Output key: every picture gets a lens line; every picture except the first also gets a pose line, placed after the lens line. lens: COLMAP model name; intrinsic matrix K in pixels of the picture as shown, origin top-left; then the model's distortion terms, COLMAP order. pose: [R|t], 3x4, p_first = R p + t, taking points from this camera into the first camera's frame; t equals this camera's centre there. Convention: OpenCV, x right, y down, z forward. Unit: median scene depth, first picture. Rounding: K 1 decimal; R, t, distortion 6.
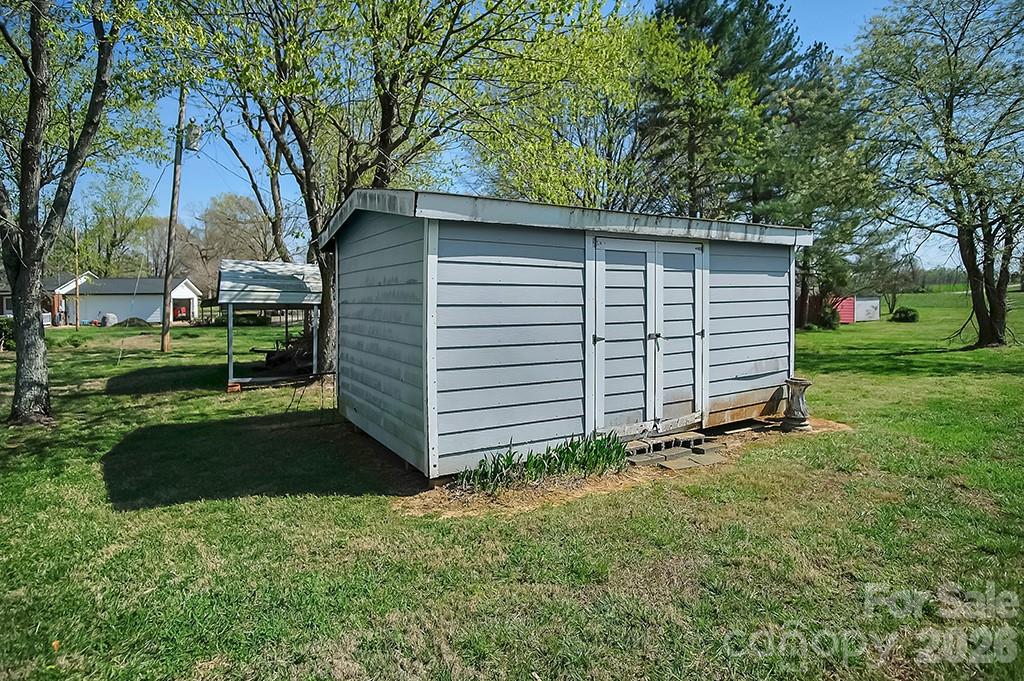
lens RADIAL K [[549.1, 0, 512.0], [0, 549.1, 340.5], [0, 0, 1]] dist [-0.024380, 0.002465]
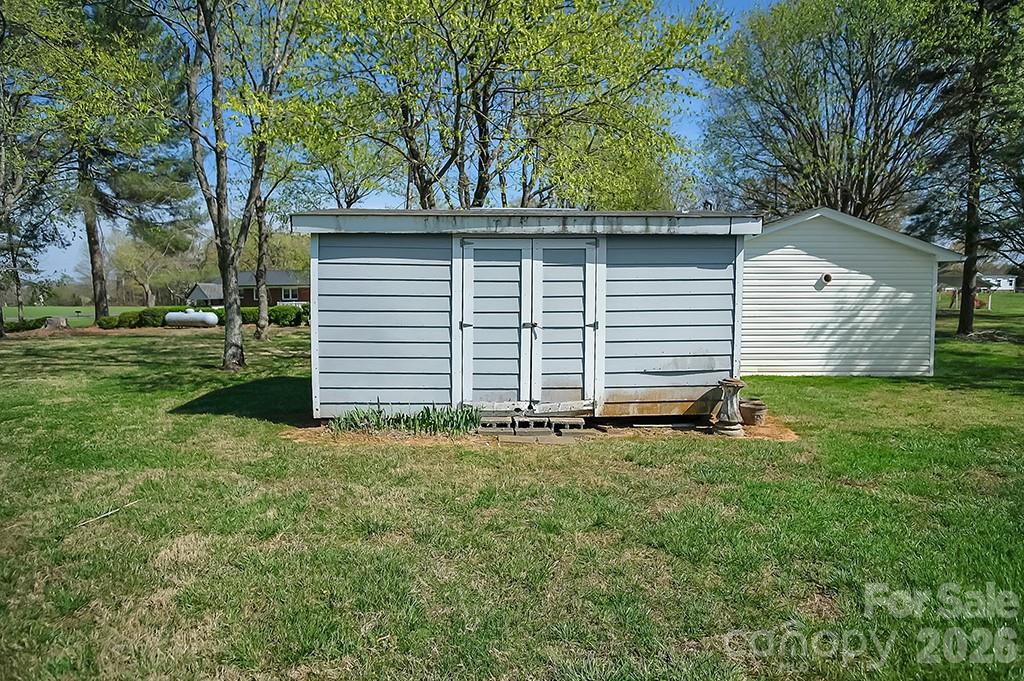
lens RADIAL K [[549.1, 0, 512.0], [0, 549.1, 340.5], [0, 0, 1]] dist [-0.024380, 0.002465]
pose [[0.877624, 0.047977, -0.476943, 0.757739], [-0.042841, 0.998847, 0.021645, 0.000549], [0.477432, 0.001437, 0.878668, 0.010252]]
